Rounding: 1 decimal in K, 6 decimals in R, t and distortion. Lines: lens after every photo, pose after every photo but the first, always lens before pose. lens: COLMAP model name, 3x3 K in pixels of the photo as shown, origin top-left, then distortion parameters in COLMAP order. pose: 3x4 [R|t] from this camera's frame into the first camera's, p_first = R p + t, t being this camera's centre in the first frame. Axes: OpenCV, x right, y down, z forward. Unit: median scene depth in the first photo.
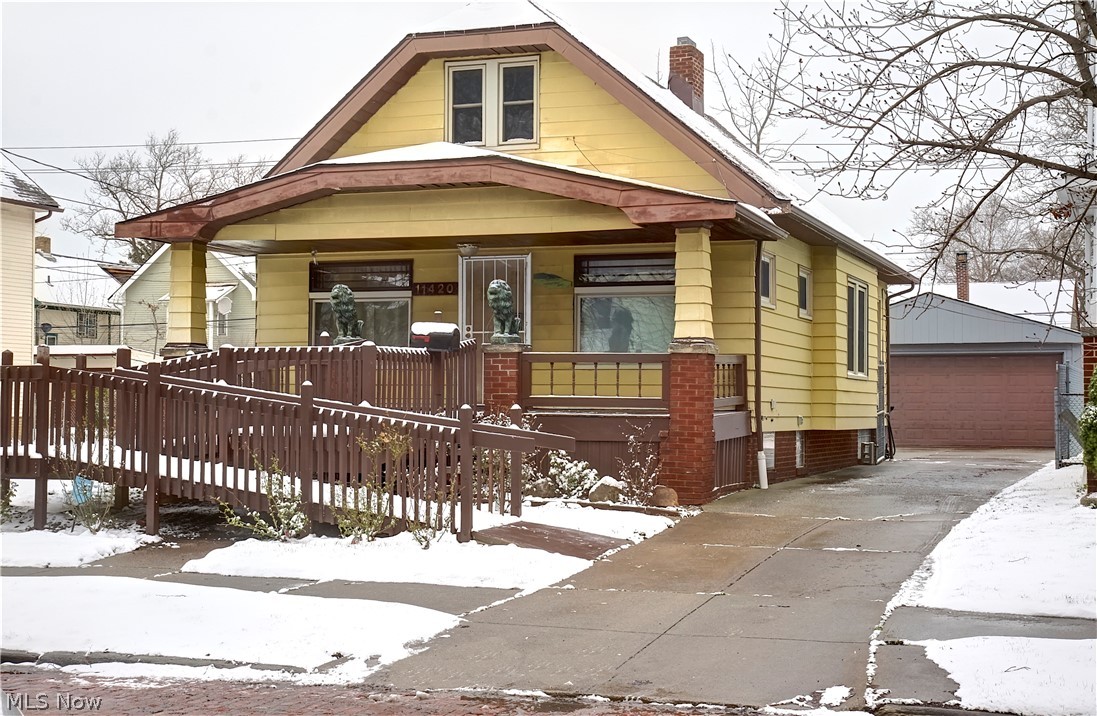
lens RADIAL K [[1619.3, 0, 548.5], [0, 1619.3, 358.0], [0, 0, 1]] dist [0.192365, 0.087435]
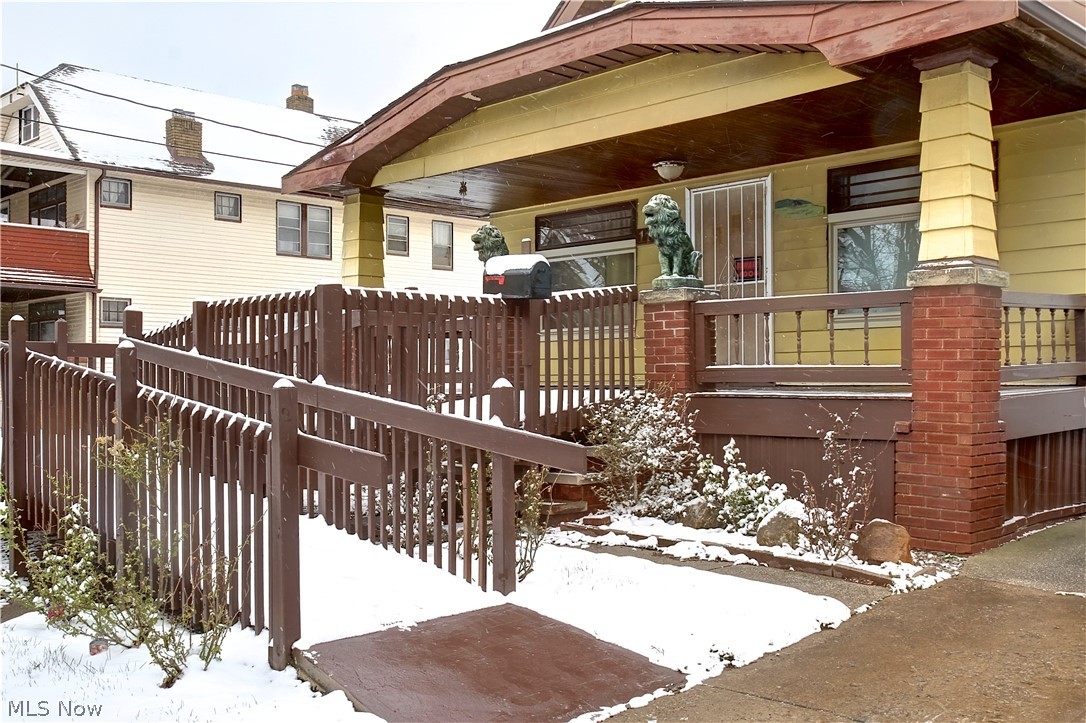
lens RADIAL K [[1102.0, 0, 522.9], [0, 1102.0, 365.8], [0, 0, 1]] dist [0.009611, 0.026930]
pose [[0.901192, -0.016317, -0.433112, 0.112458], [0.021417, 0.999747, 0.006898, 0.017907], [0.432890, -0.015493, 0.901314, 0.547352]]
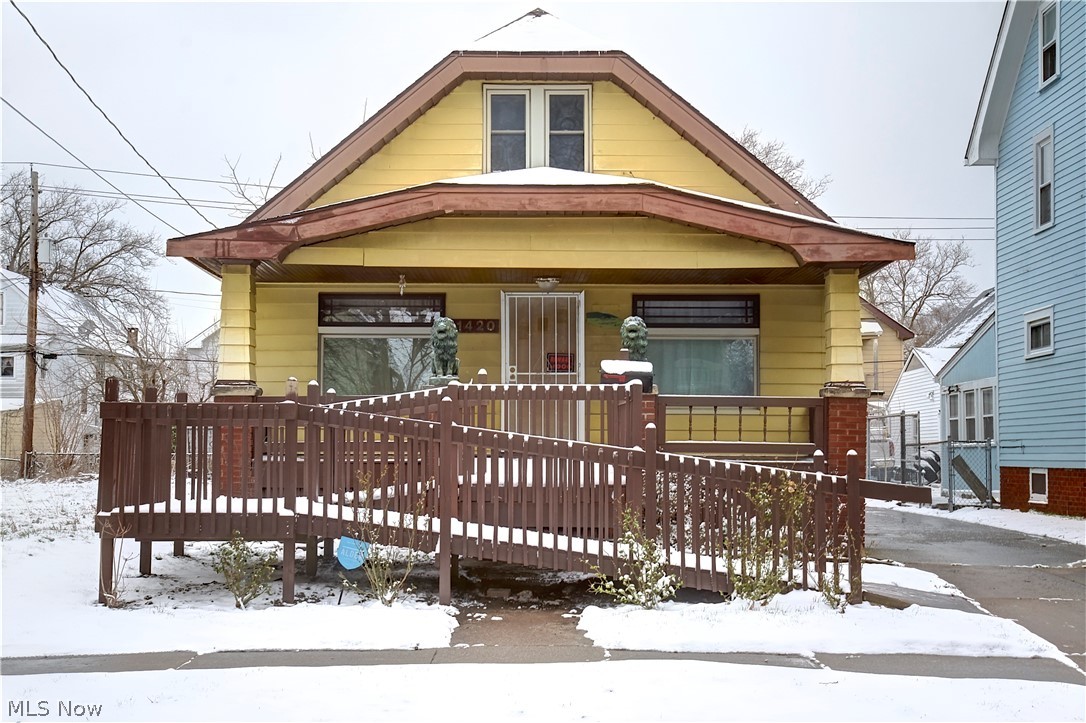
lens RADIAL K [[1513.4, 0, 543.0], [0, 1513.4, 361.5], [0, 0, 1]] dist [0.132552, -0.011873]
pose [[0.934974, 0.018830, 0.354216, -0.378870], [-0.008121, 0.999465, -0.031695, 0.005360], [-0.354623, 0.026757, 0.934627, 0.199873]]
